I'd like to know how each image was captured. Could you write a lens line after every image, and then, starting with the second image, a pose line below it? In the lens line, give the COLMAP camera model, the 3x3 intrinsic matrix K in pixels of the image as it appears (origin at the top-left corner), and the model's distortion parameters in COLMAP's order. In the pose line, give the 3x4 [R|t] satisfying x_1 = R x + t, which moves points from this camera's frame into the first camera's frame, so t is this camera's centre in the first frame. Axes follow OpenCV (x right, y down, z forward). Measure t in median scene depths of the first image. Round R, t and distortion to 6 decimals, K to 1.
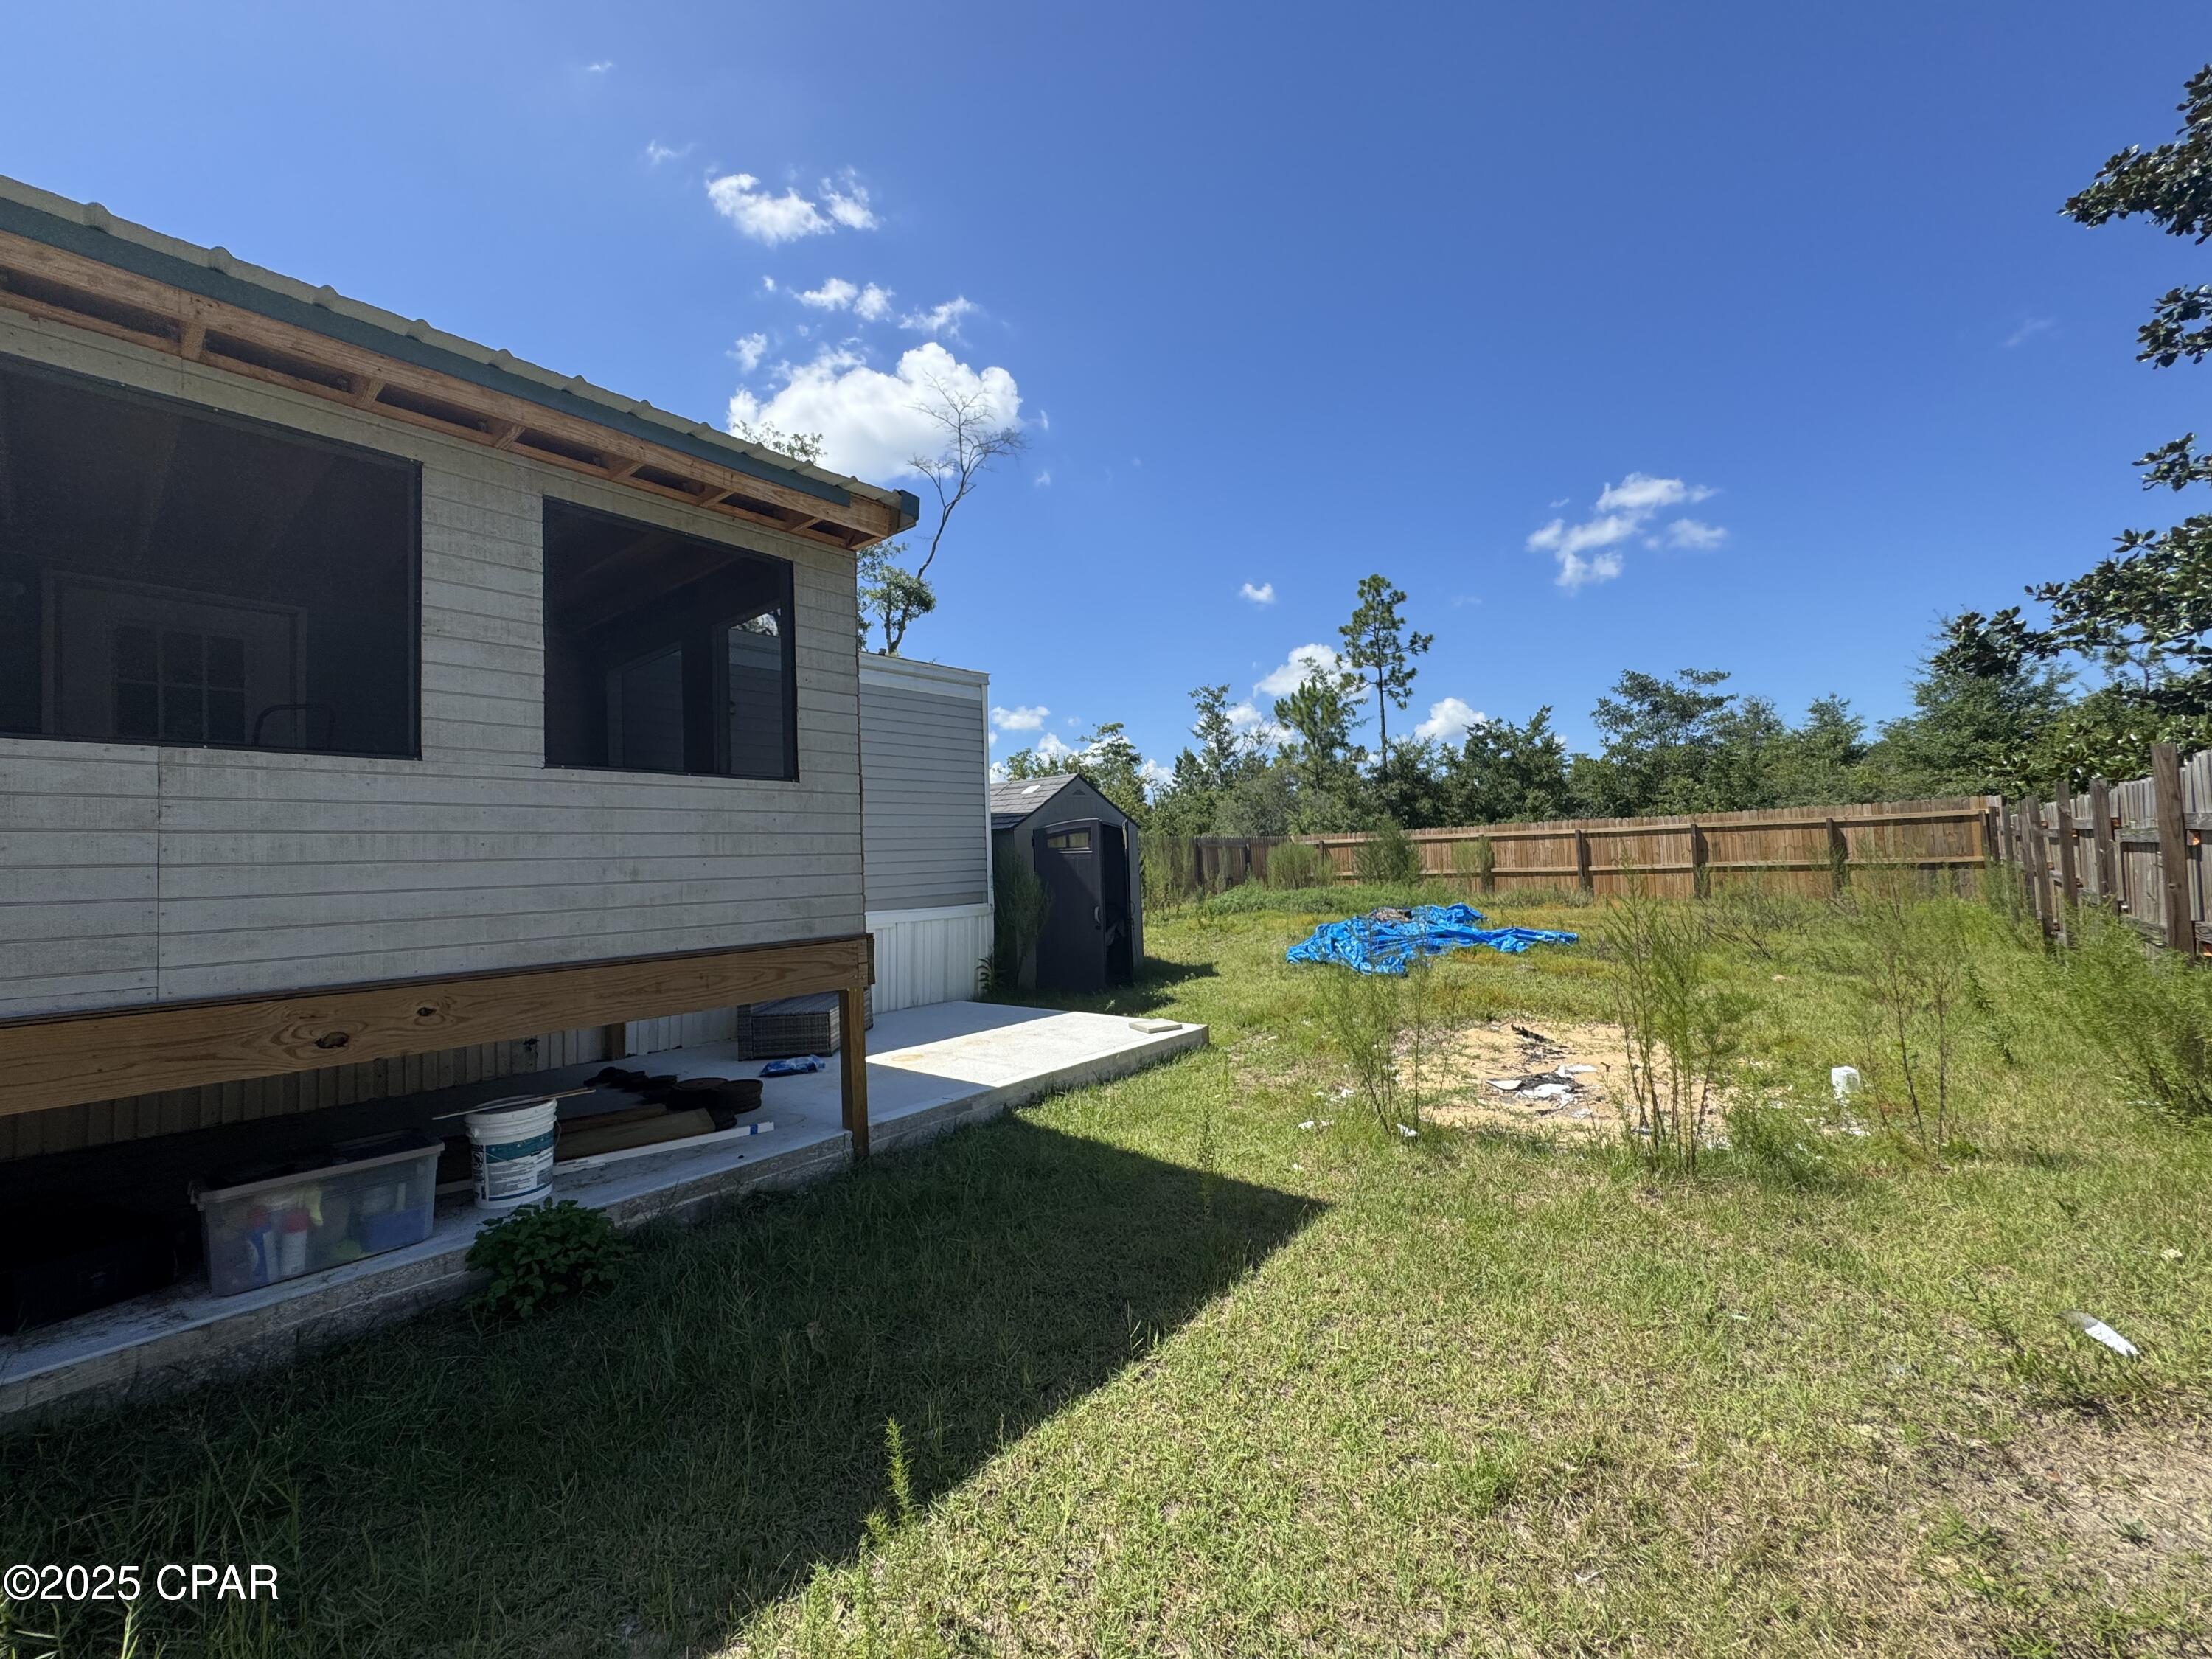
lens RADIAL K [[883.1, 0, 1107.4], [0, 883.1, 829.4], [0, 0, 1]] dist [-0.001458, -0.000265]
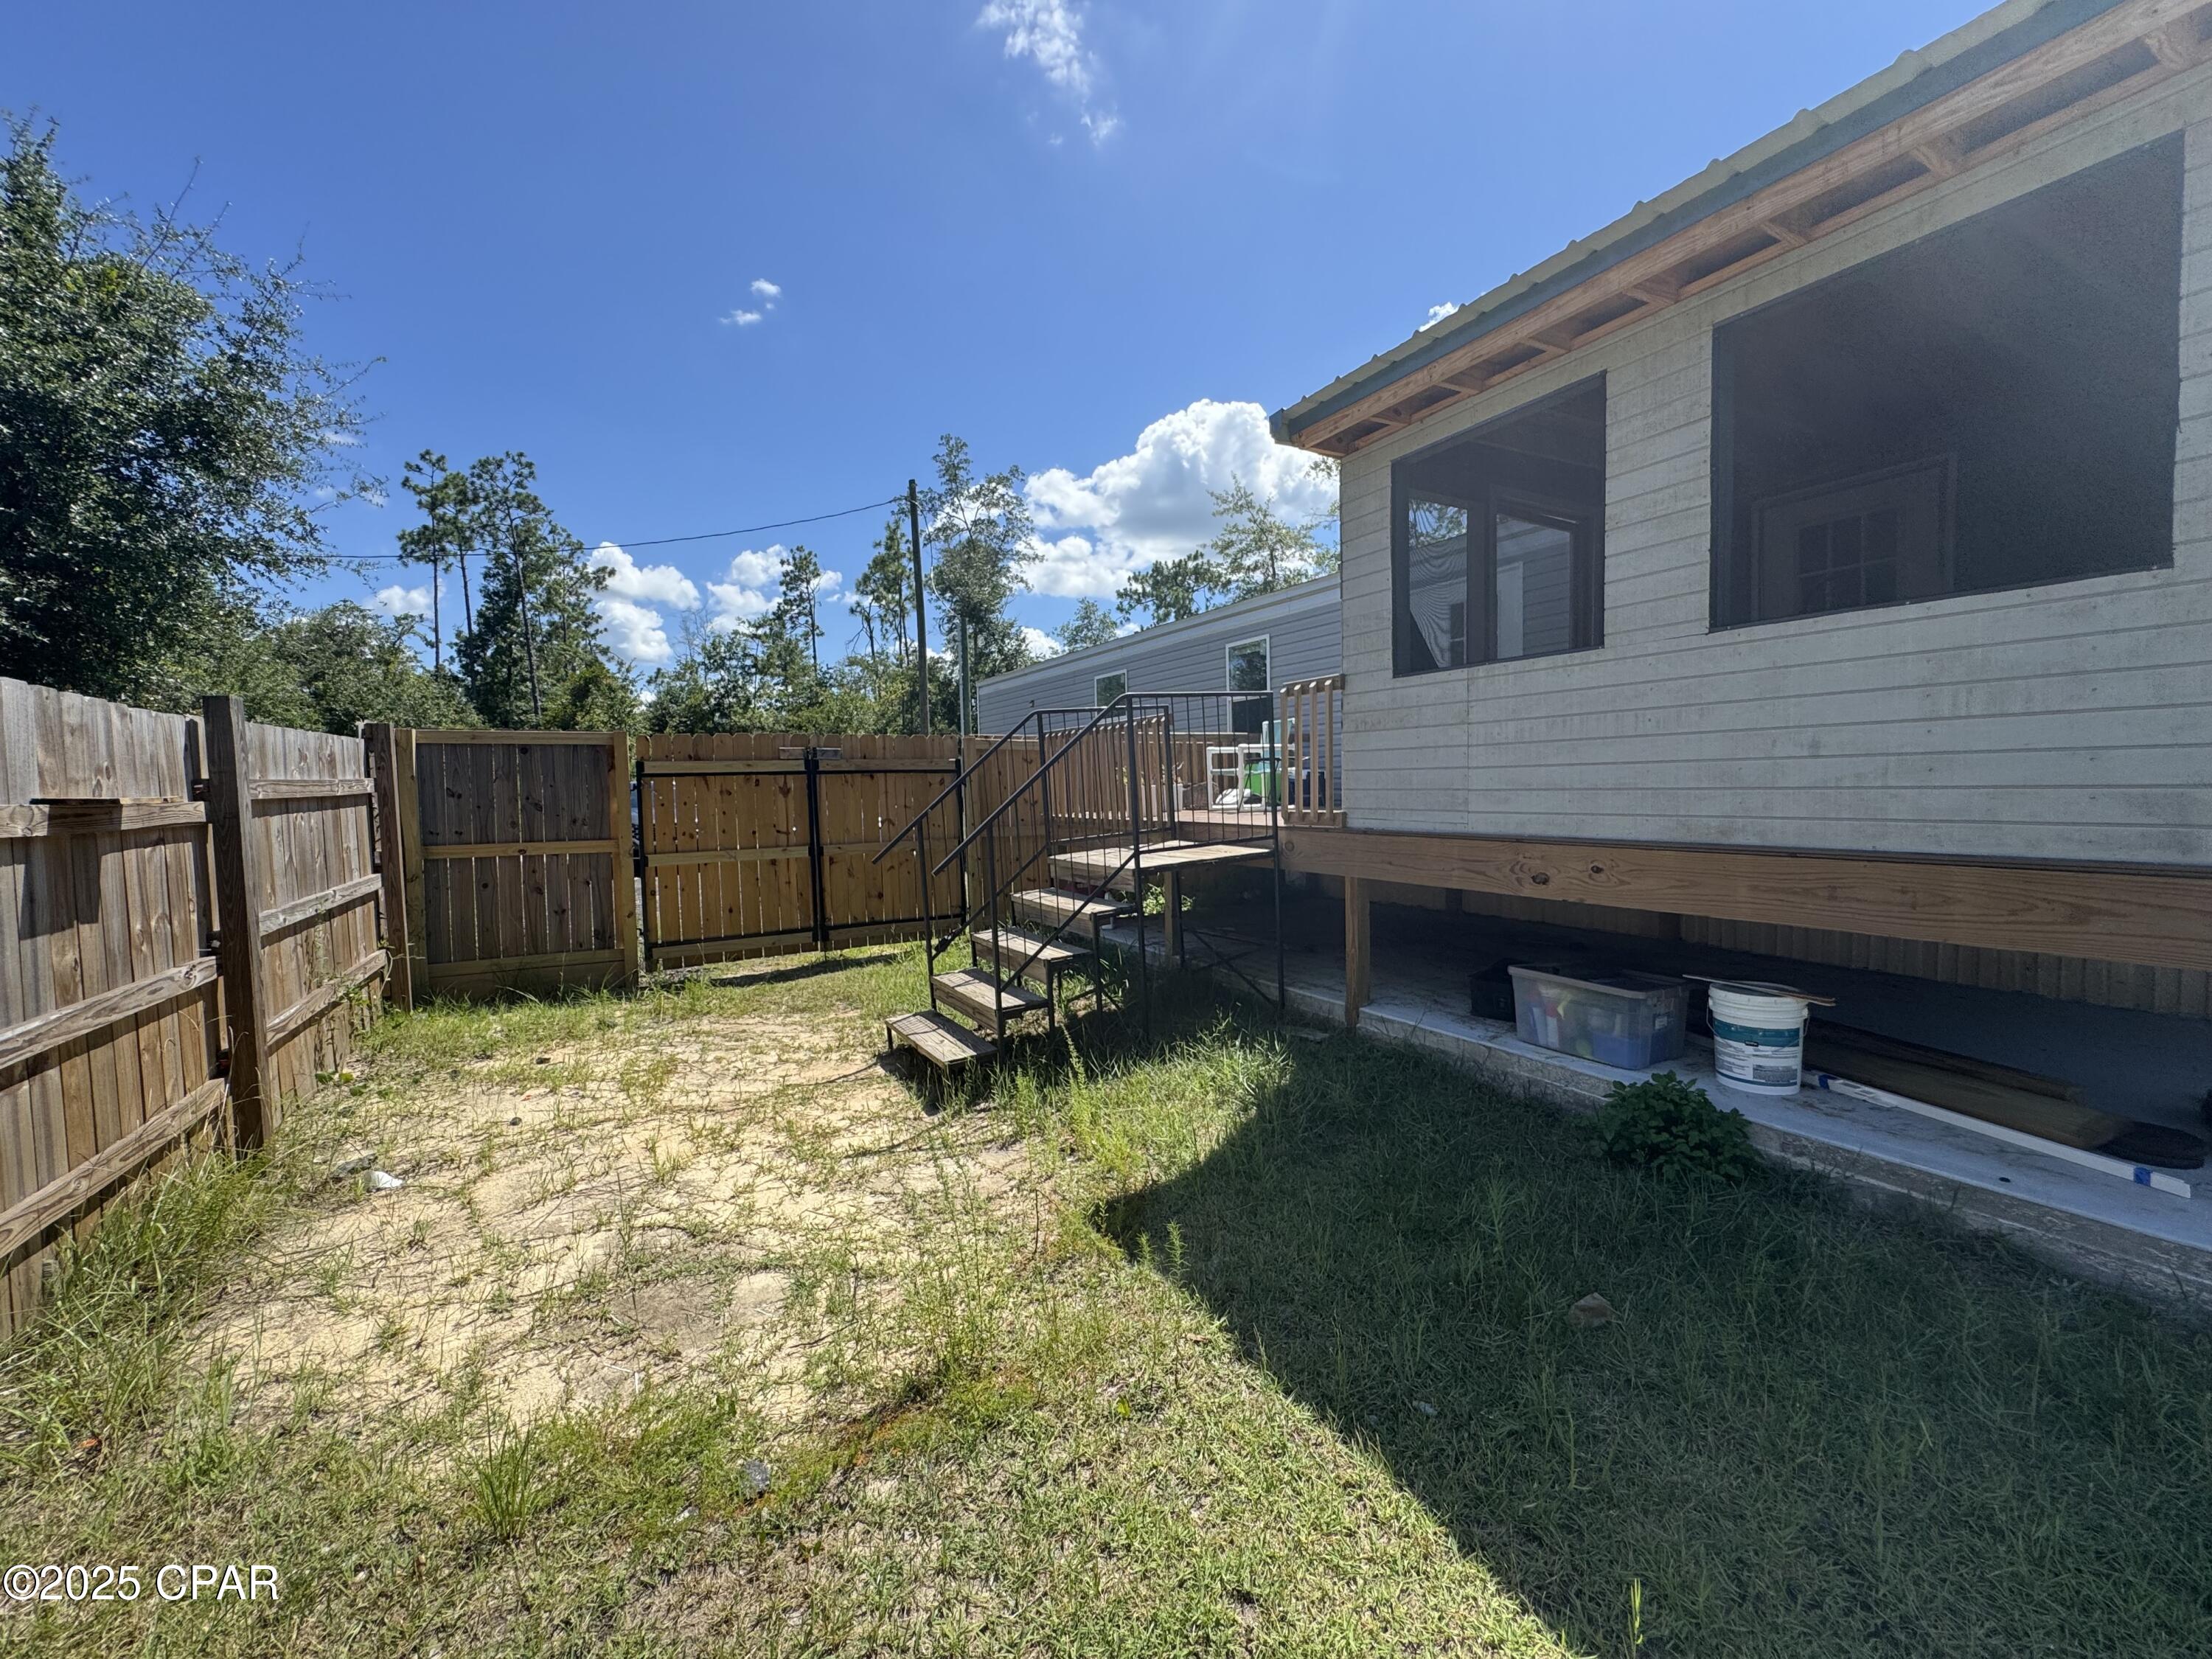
lens RADIAL K [[889.3, 0, 1103.2], [0, 889.3, 832.1], [0, 0, 1]] dist [-0.002996, -0.000162]
pose [[-0.356633, 0.093824, -0.929521, 0.087149], [0.070995, 0.994789, 0.073173, 0.004523], [0.931543, -0.039896, -0.361436, 0.134819]]
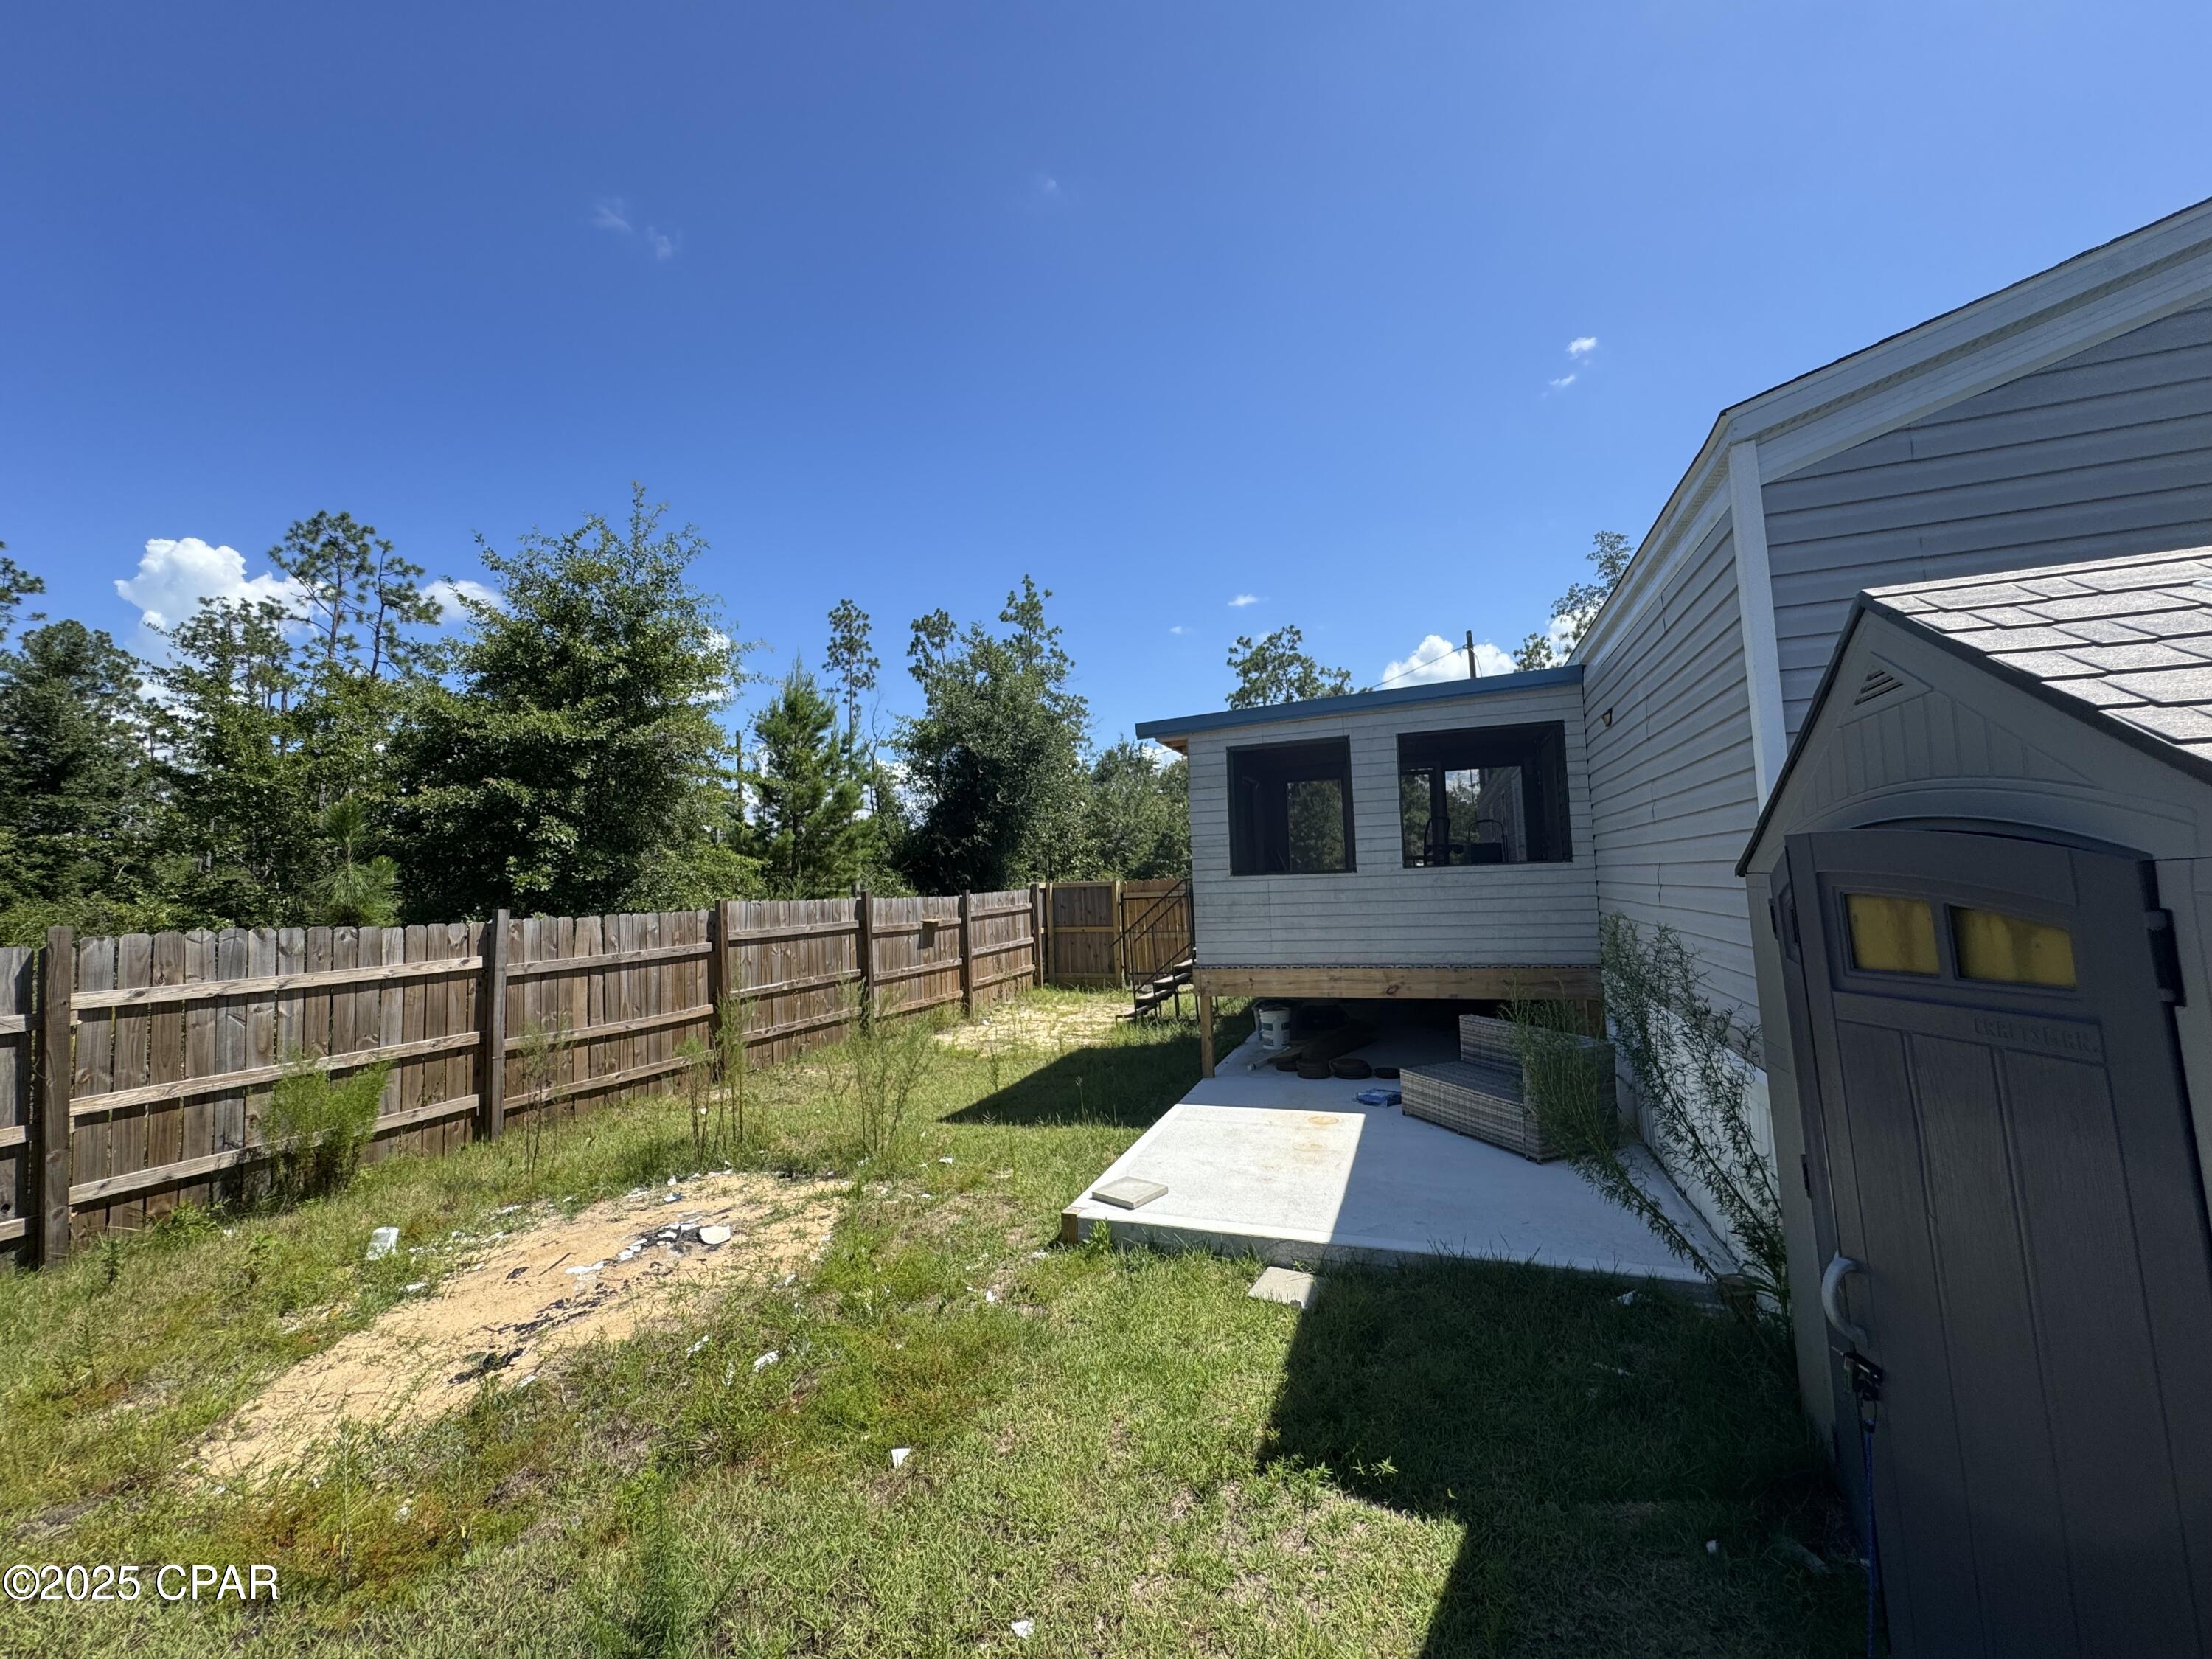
lens RADIAL K [[883.1, 0, 1107.4], [0, 883.1, 829.4], [0, 0, 1]] dist [-0.001458, -0.000265]
pose [[-0.939037, 0.057488, -0.338975, 0.109695], [0.089716, 0.992736, -0.080170, -0.005087], [0.331904, -0.105694, -0.937373, 0.622631]]
